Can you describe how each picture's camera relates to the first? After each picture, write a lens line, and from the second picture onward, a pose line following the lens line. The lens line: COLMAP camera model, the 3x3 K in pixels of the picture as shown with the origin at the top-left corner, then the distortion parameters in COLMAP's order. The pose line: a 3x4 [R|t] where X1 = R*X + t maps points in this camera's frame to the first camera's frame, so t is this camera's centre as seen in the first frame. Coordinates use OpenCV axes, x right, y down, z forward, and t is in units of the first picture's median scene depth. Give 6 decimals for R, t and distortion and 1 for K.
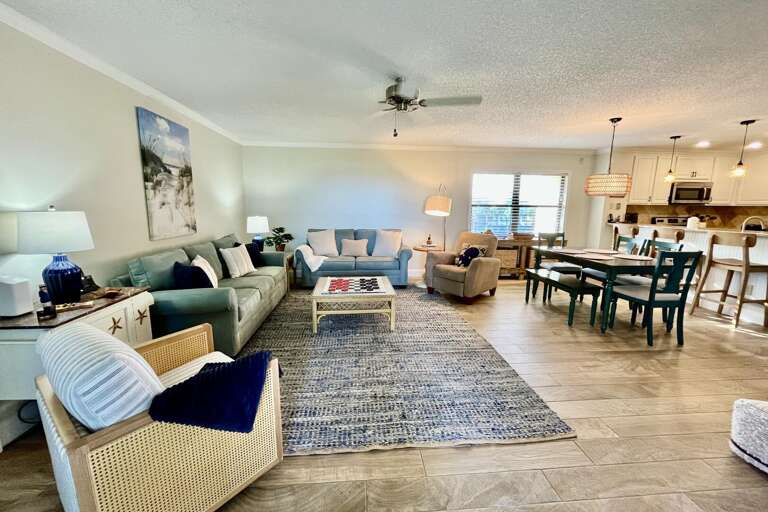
lens RADIAL K [[310.8, 0, 381.0], [0, 310.8, 256.4], [0, 0, 1]] dist [-0.001497, -0.000064]
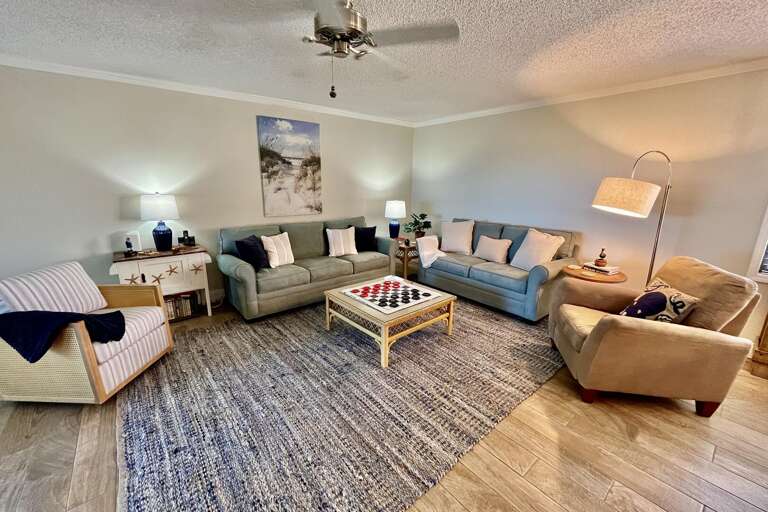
lens RADIAL K [[310.8, 0, 381.0], [0, 310.8, 256.4], [0, 0, 1]] dist [-0.001497, -0.000064]
pose [[0.569778, 0.190225, -0.799479, 0.500811], [-0.136739, 0.981225, 0.136017, -0.104098], [0.810343, 0.031820, 0.585092, 0.483649]]
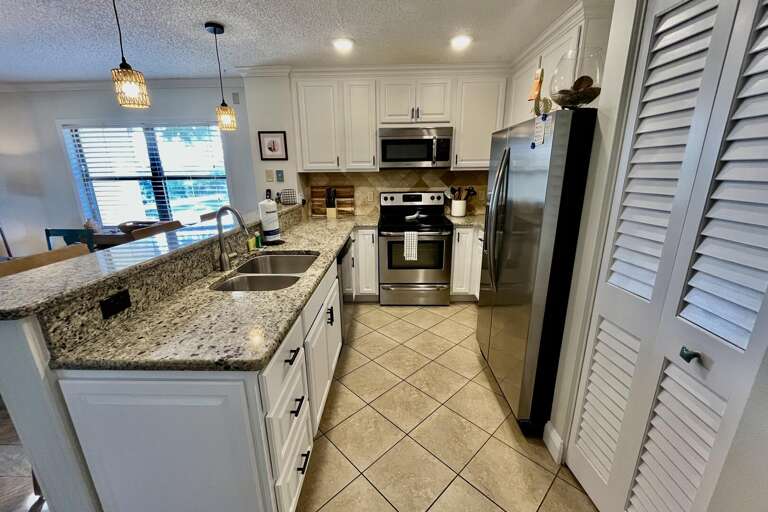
lens RADIAL K [[310.8, 0, 381.0], [0, 310.8, 256.4], [0, 0, 1]] dist [-0.001497, -0.000064]
pose [[0.994349, 0.005966, -0.105992, 1.481212], [0.005591, 0.994092, 0.108401, -0.107816], [0.106012, -0.108381, 0.988441, 0.625263]]
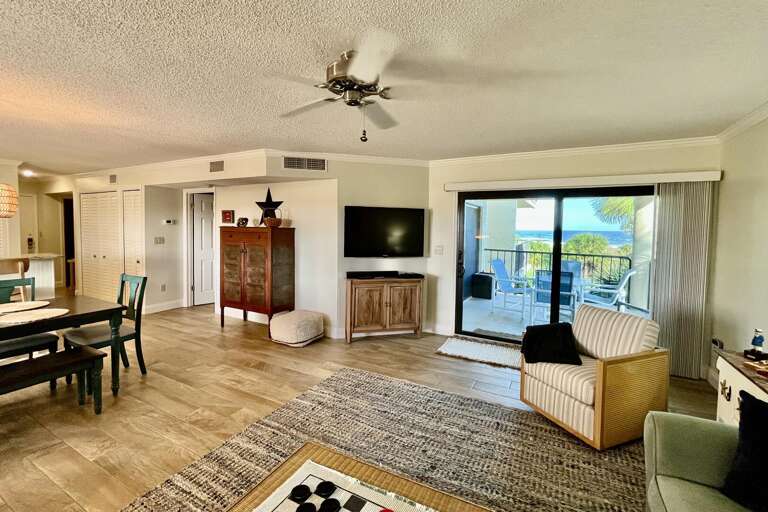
lens RADIAL K [[338.3, 0, 385.9], [0, 338.3, 239.6], [0, 0, 1]] dist [-0.001392, -0.000164]
pose [[-0.844043, -0.043714, 0.534490, -0.260332], [0.064487, 0.981167, 0.182081, -0.216849], [-0.532383, 0.188152, -0.825328, 1.104080]]
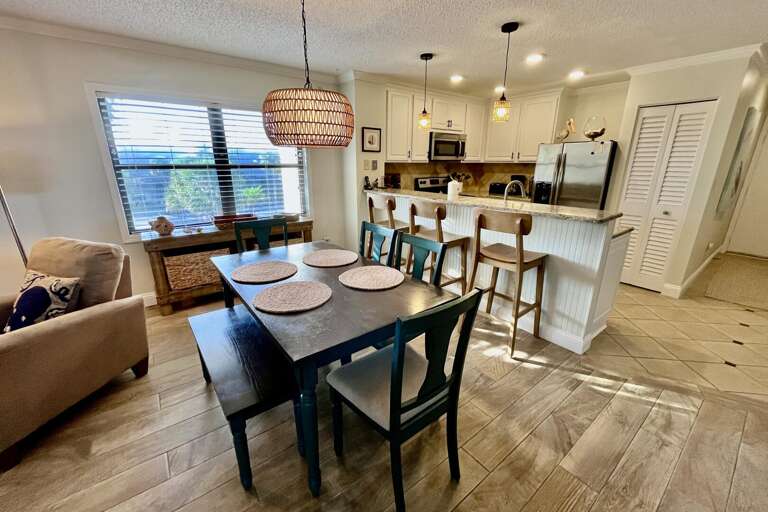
lens RADIAL K [[310.8, 0, 381.0], [0, 310.8, 256.4], [0, 0, 1]] dist [-0.001497, -0.000064]
pose [[0.837519, -0.166064, 0.520562, 0.547965], [0.093684, 0.982232, 0.162614, -0.104227], [-0.538317, -0.087424, 0.838196, 0.559230]]
